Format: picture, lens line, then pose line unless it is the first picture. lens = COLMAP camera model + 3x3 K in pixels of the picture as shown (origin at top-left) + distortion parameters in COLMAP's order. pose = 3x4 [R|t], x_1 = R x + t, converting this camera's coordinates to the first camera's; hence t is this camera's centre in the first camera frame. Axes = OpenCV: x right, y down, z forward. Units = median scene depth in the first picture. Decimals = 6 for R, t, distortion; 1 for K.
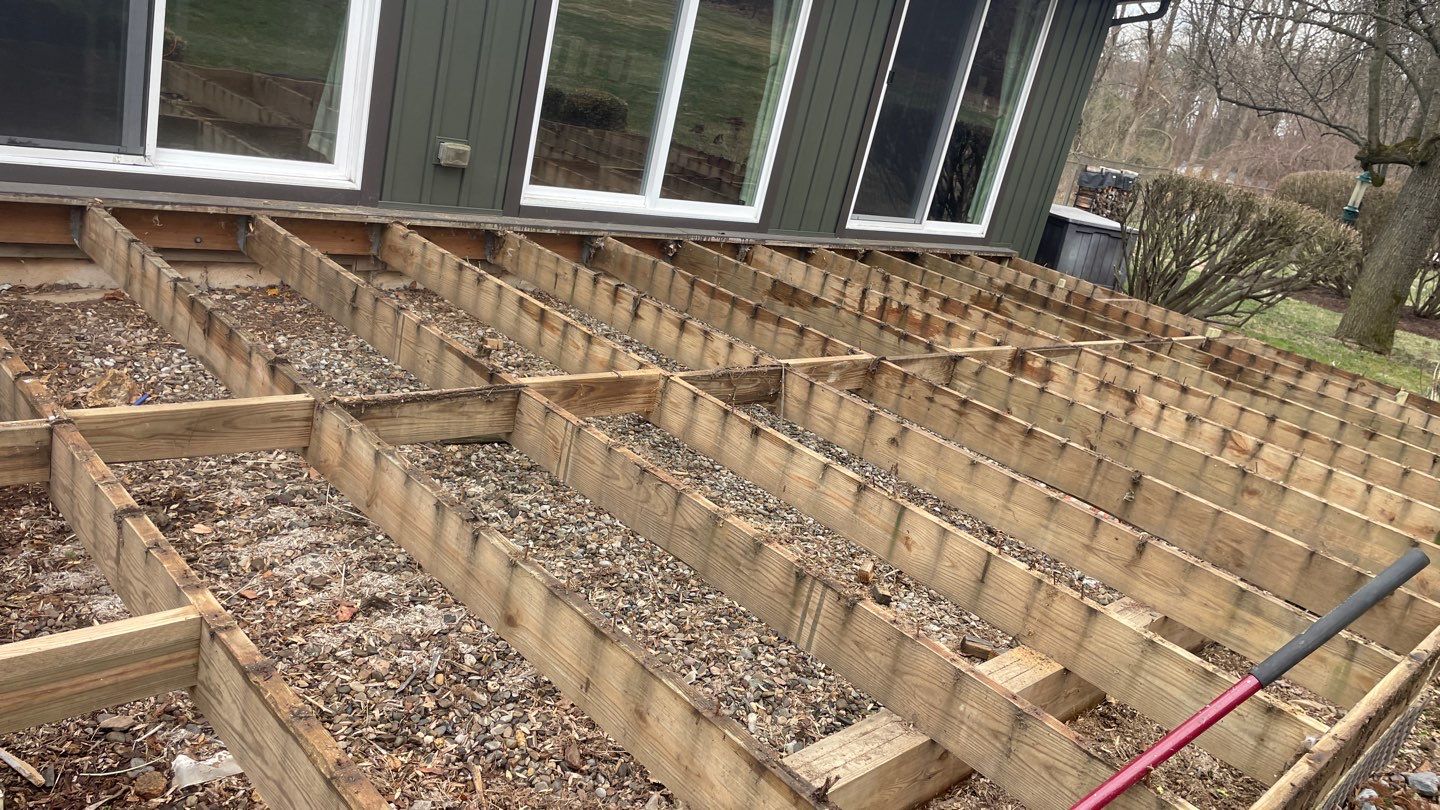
lens RADIAL K [[1082.0, 0, 722.6], [0, 1082.0, 404.3], [0, 0, 1]] dist [0.076896, -0.096087]
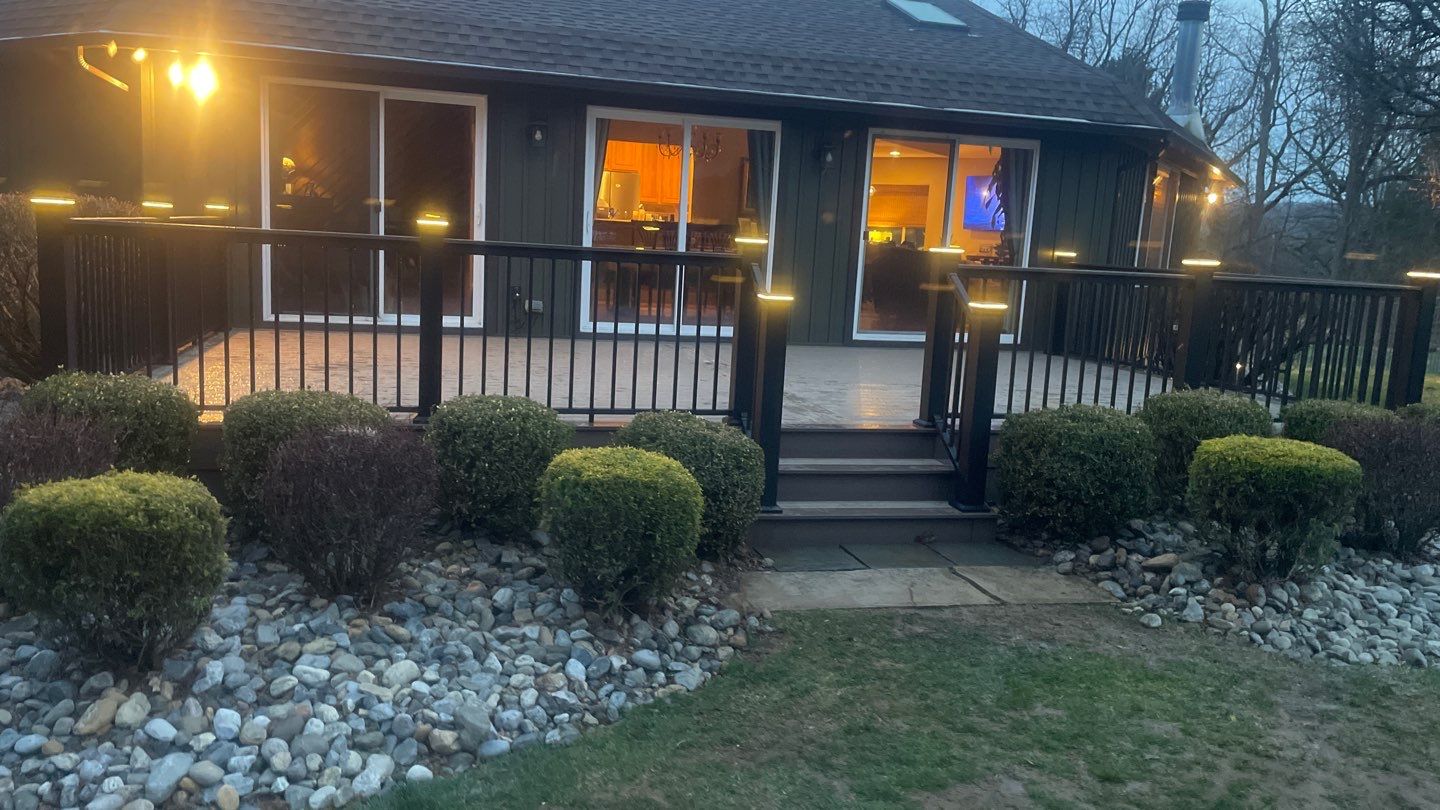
lens RADIAL K [[1113.9, 0, 720.0], [0, 1113.9, 405.0], [0, 0, 1]] dist [0.086235, -0.104422]
pose [[0.864506, -0.096745, -0.493223, 0.700102], [-0.019332, 0.974175, -0.224967, 0.264544], [0.502250, 0.204021, 0.840310, -0.320365]]
